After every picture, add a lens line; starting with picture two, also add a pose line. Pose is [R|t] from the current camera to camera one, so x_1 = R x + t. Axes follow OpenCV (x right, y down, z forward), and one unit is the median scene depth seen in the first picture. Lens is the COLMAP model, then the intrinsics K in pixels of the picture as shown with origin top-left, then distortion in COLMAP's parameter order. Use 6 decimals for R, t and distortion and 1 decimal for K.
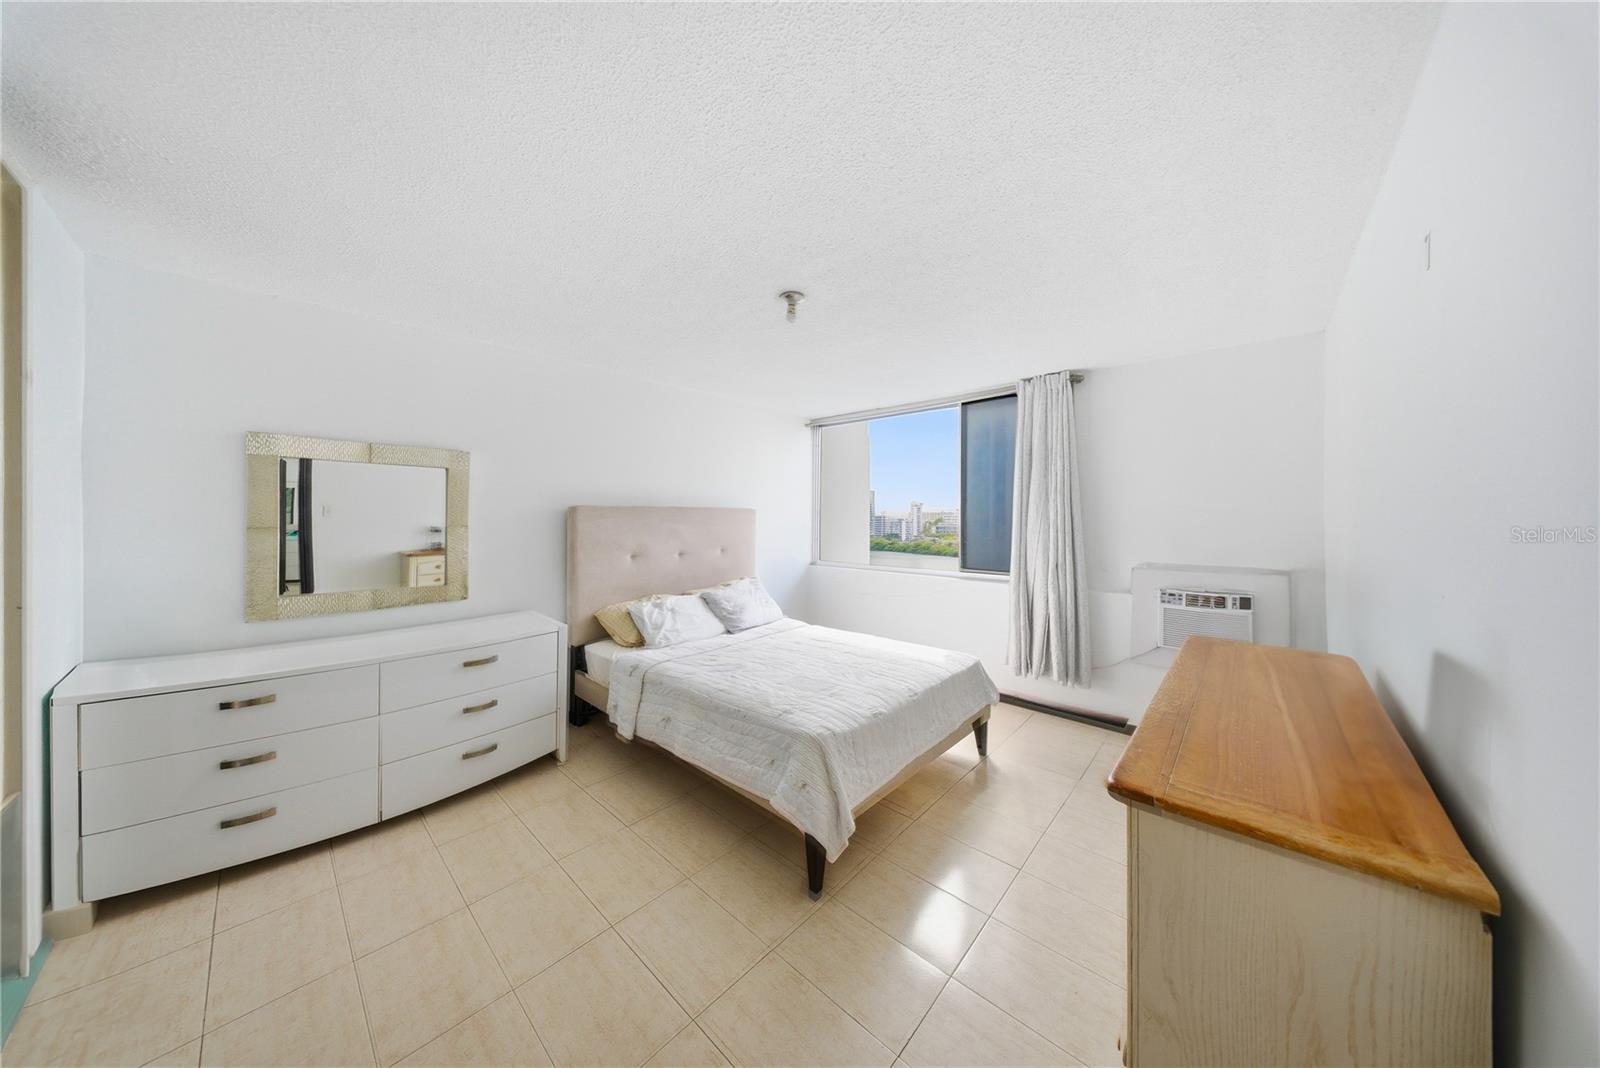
lens RADIAL K [[486.5, 0, 788.1], [0, 486.5, 524.2], [0, 0, 1]] dist [-0.000904, -0.001410]
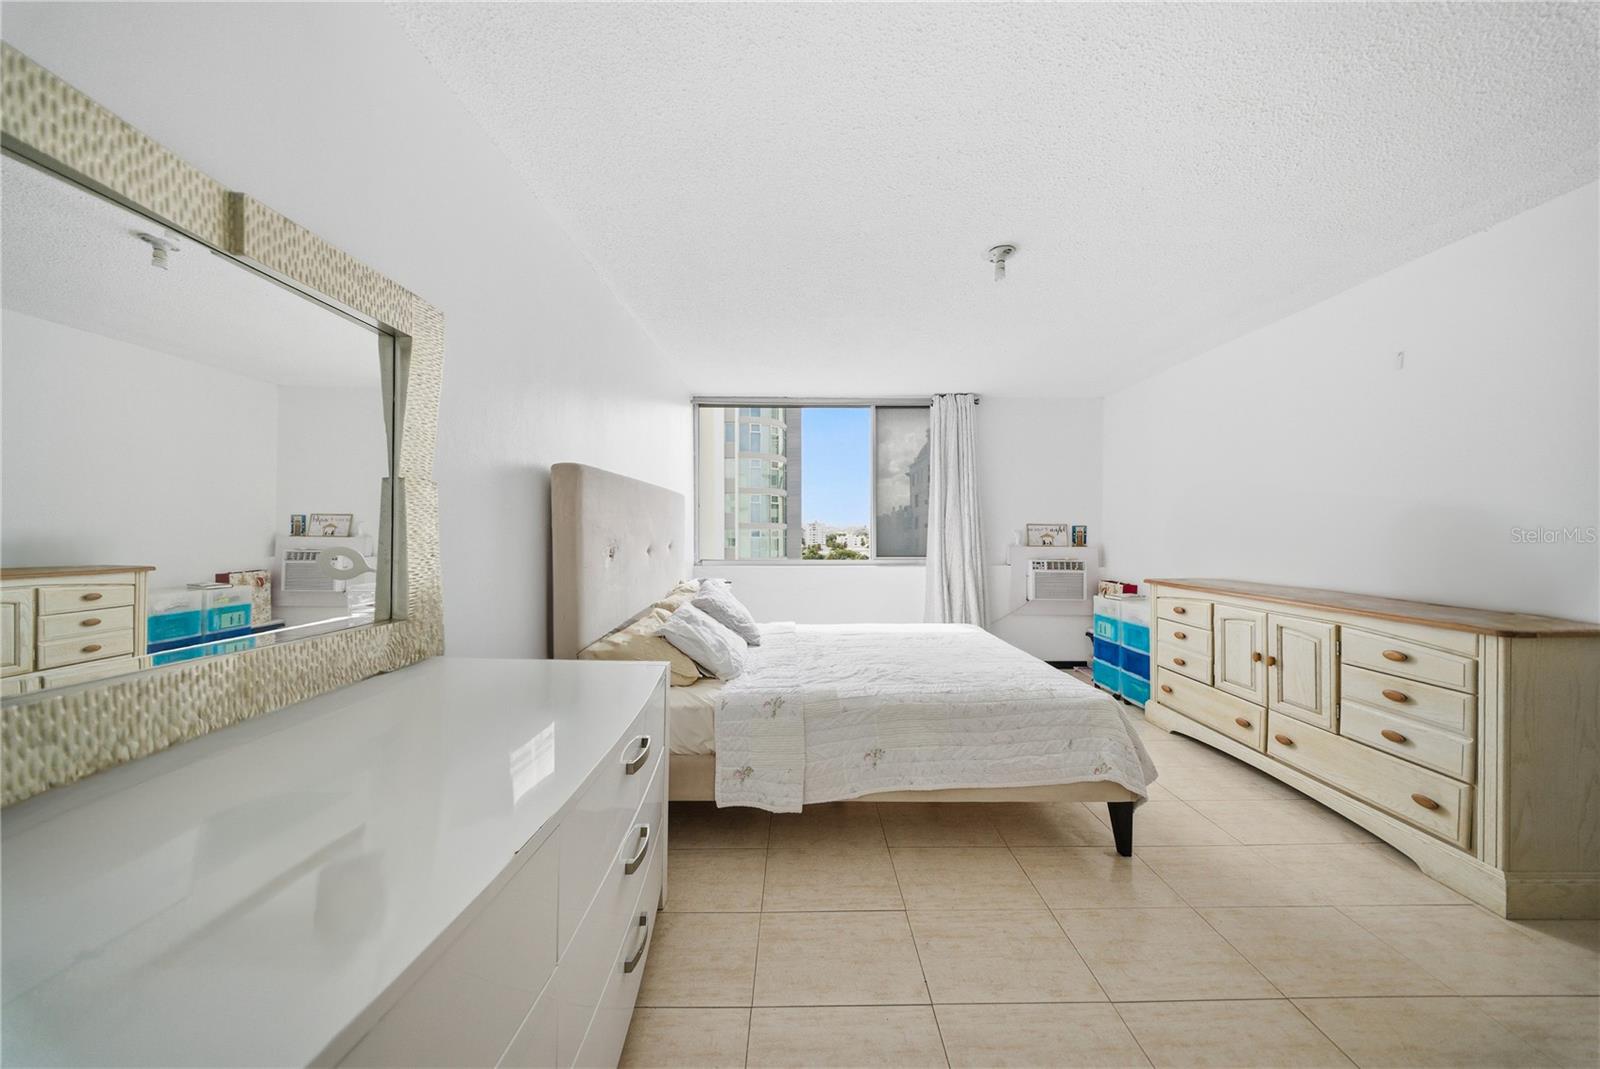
lens RADIAL K [[486.5, 0, 795.8], [0, 486.5, 529.2], [0, 0, 1]] dist [-0.000904, -0.001410]
pose [[0.733560, -0.002689, 0.679619, -0.698344], [0.009302, 0.999938, -0.006084, 0.047284], [-0.679561, 0.010785, 0.733540, 0.431901]]
